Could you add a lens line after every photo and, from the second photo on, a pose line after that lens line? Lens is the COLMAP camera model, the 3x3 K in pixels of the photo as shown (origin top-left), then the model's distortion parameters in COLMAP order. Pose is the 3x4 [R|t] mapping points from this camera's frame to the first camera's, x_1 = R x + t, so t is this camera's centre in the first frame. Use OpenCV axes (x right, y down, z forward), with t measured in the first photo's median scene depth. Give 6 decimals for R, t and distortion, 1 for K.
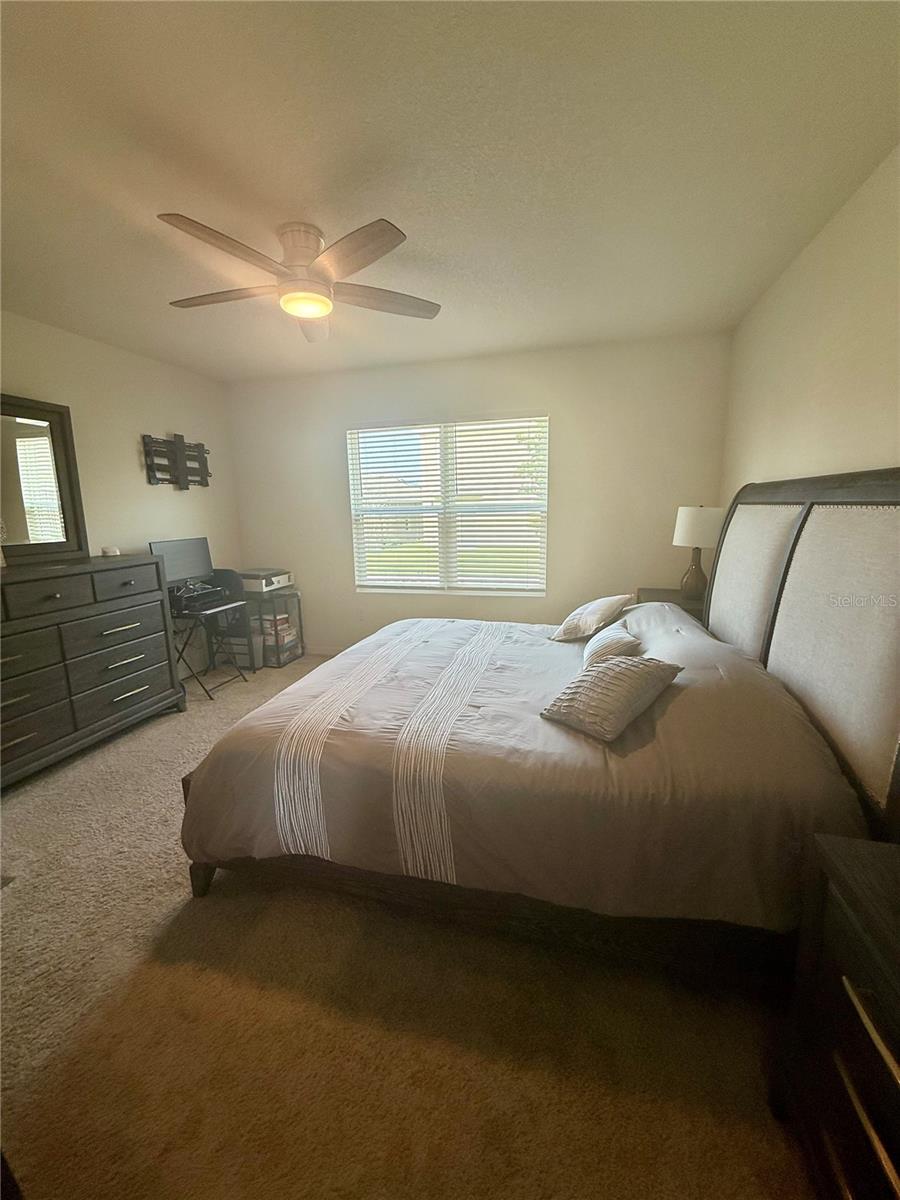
lens RADIAL K [[478.2, 0, 447.8], [0, 478.2, 597.8], [0, 0, 1]] dist [-0.003448, 0.001075]
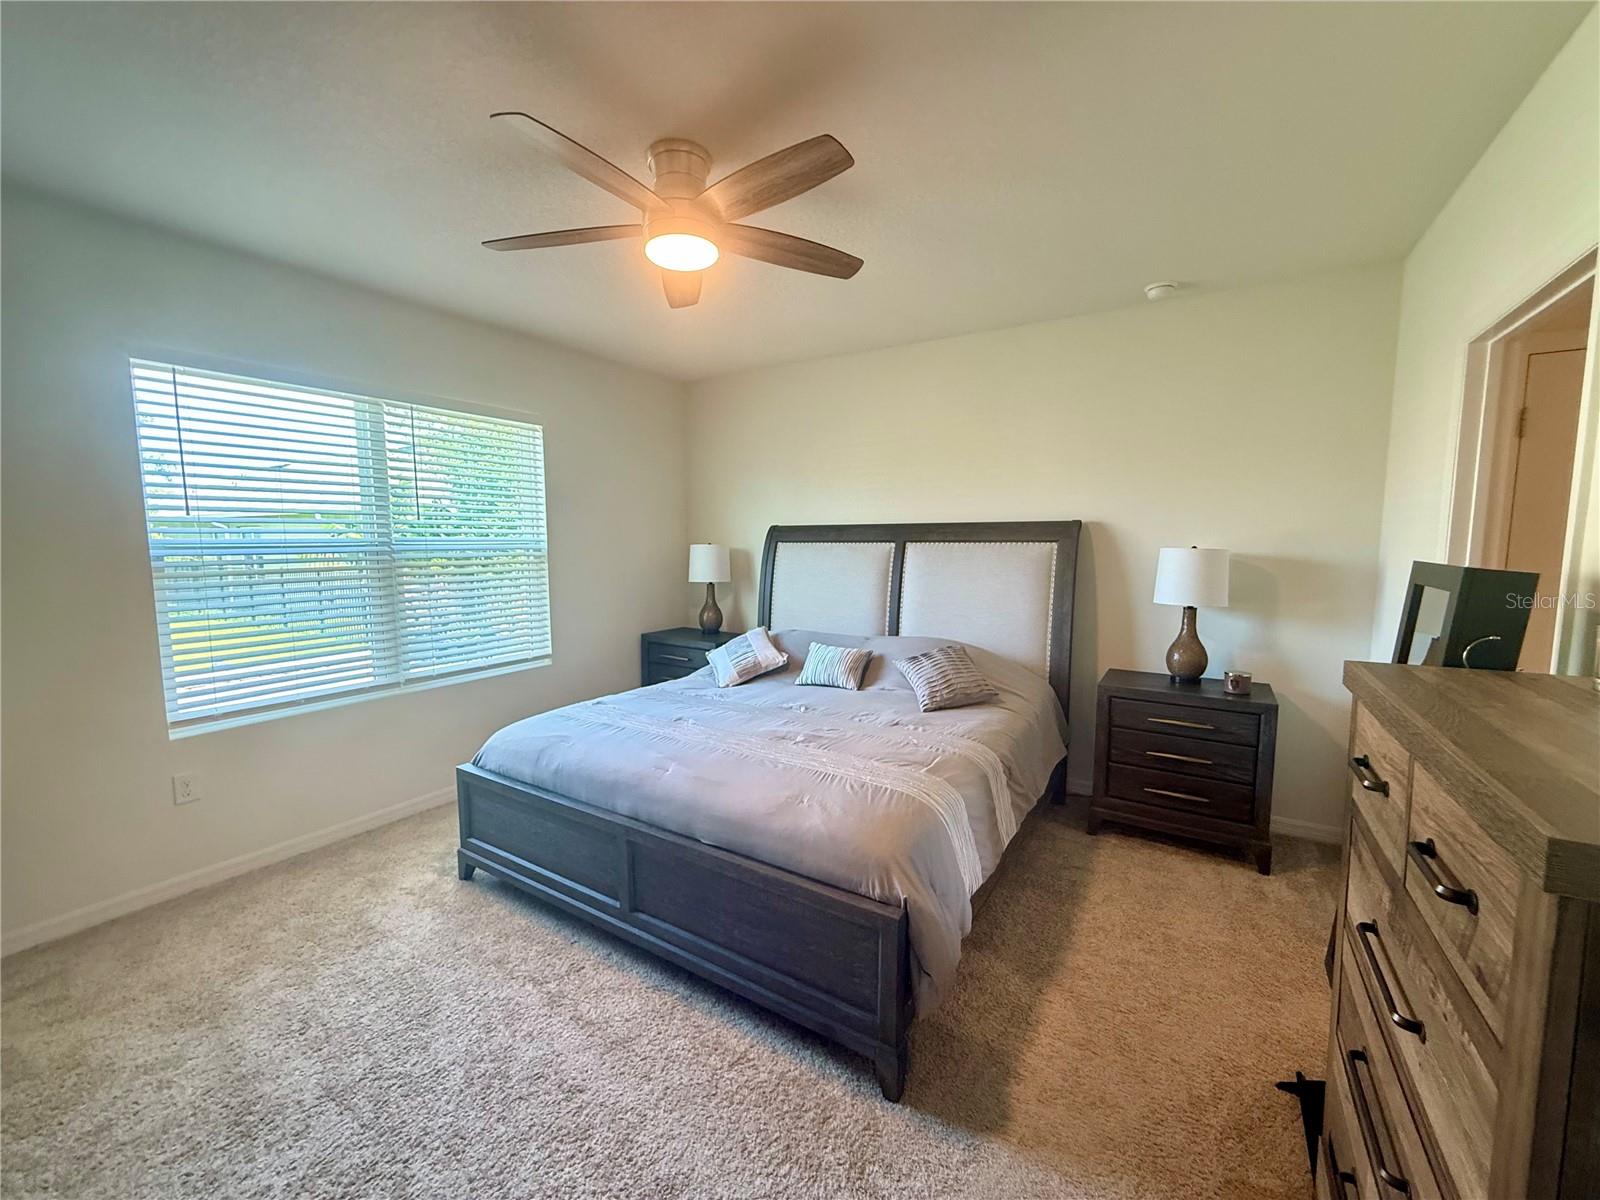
lens RADIAL K [[637.6, 0, 798.5], [0, 637.6, 603.1], [0, 0, 1]] dist [-0.003448, 0.001075]
pose [[0.292258, -0.073484, 0.953512, -0.741881], [0.174957, 0.984325, 0.022233, -0.060941], [-0.940199, 0.160326, 0.300534, 0.402443]]
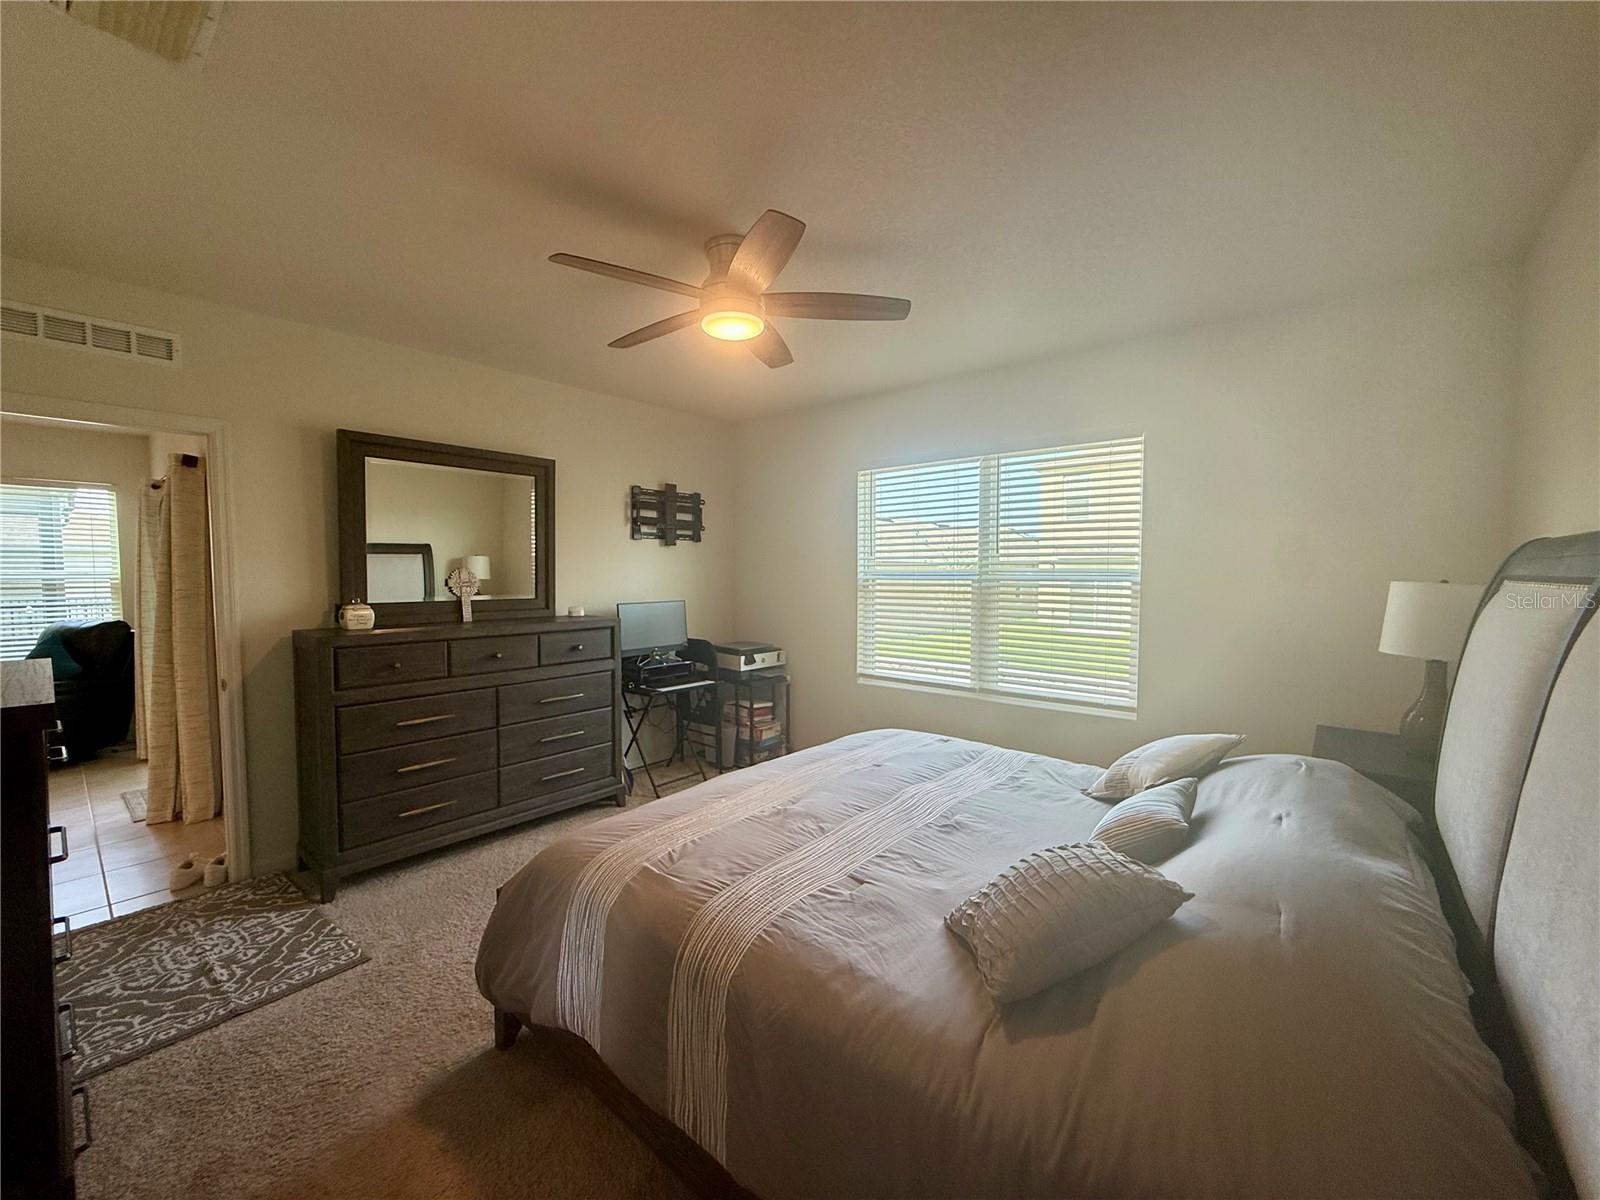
lens RADIAL K [[637.6, 0, 791.6], [0, 637.6, 606.1], [0, 0, 1]] dist [-0.003448, 0.001075]
pose [[0.904331, 0.045576, -0.424391, 0.178046], [-0.099670, 0.989343, -0.106139, -0.019710], [0.415031, 0.138284, 0.899237, 0.080326]]
